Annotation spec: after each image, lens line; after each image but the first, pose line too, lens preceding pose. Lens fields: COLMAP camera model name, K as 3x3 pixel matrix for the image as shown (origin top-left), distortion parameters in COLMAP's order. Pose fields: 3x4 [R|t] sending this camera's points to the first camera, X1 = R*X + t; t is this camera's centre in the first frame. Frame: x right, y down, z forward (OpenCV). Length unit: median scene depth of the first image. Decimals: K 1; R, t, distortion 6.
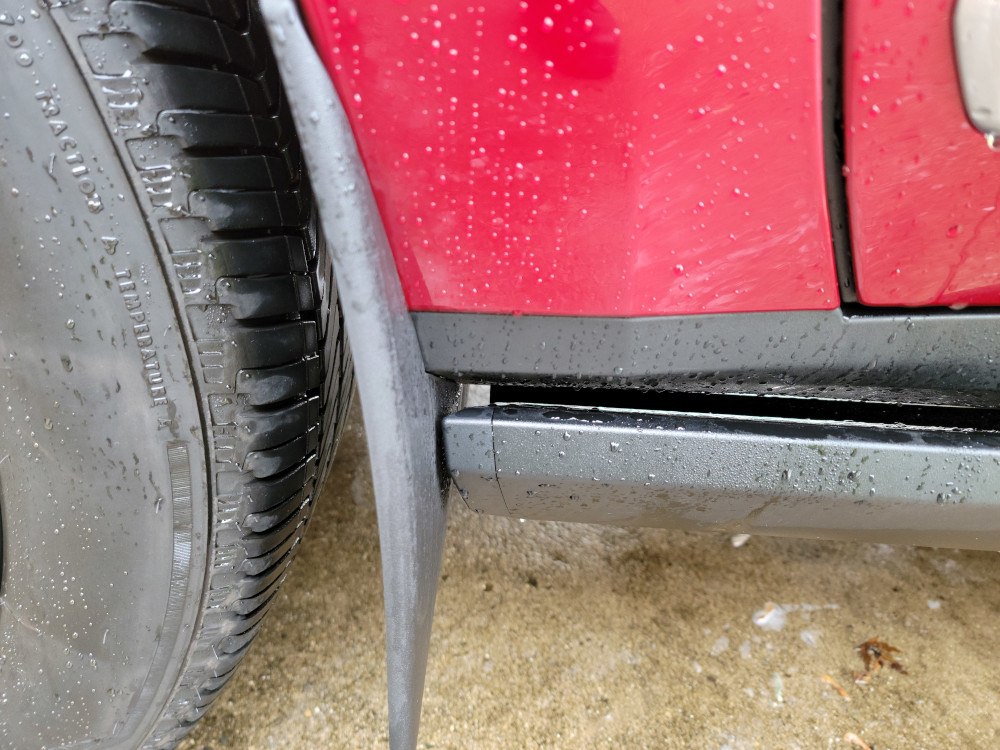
lens RADIAL K [[741.0, 0, 501.8], [0, 741.0, 389.4], [0, 0, 1]] dist [0.039561, -0.048481]
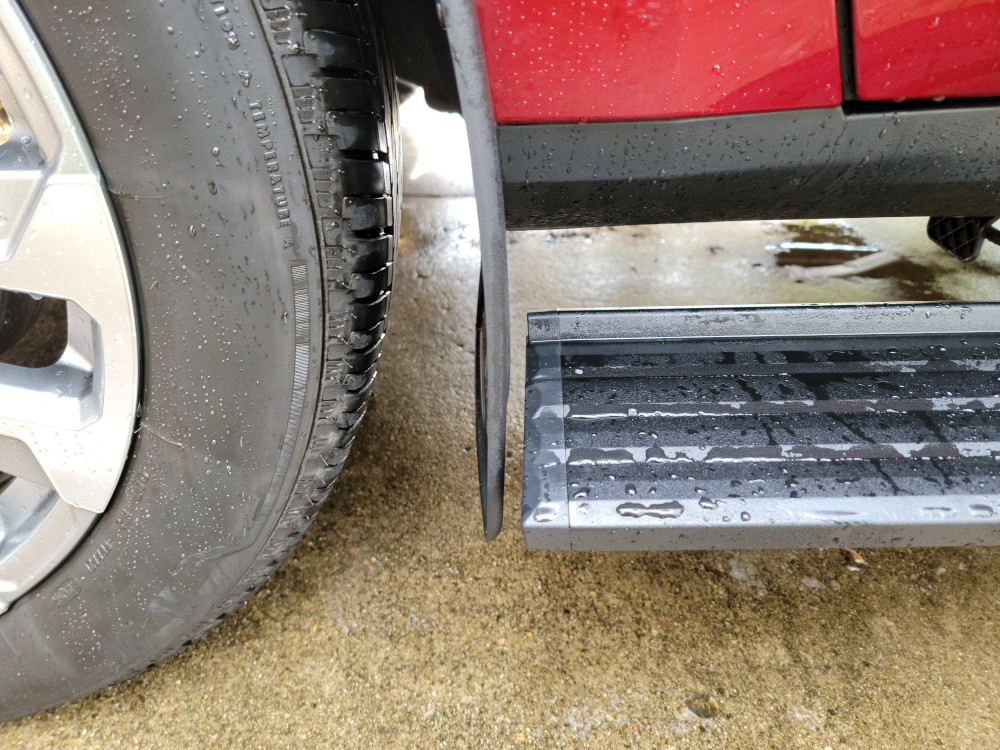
lens RADIAL K [[740.9, 0, 498.2], [0, 740.9, 395.7], [0, 0, 1]] dist [0.045703, -0.053077]
pose [[0.995962, -0.079304, 0.042087, -0.152527], [0.075124, 0.992827, 0.093006, 0.162826], [-0.049161, -0.089469, 0.994776, -0.179023]]
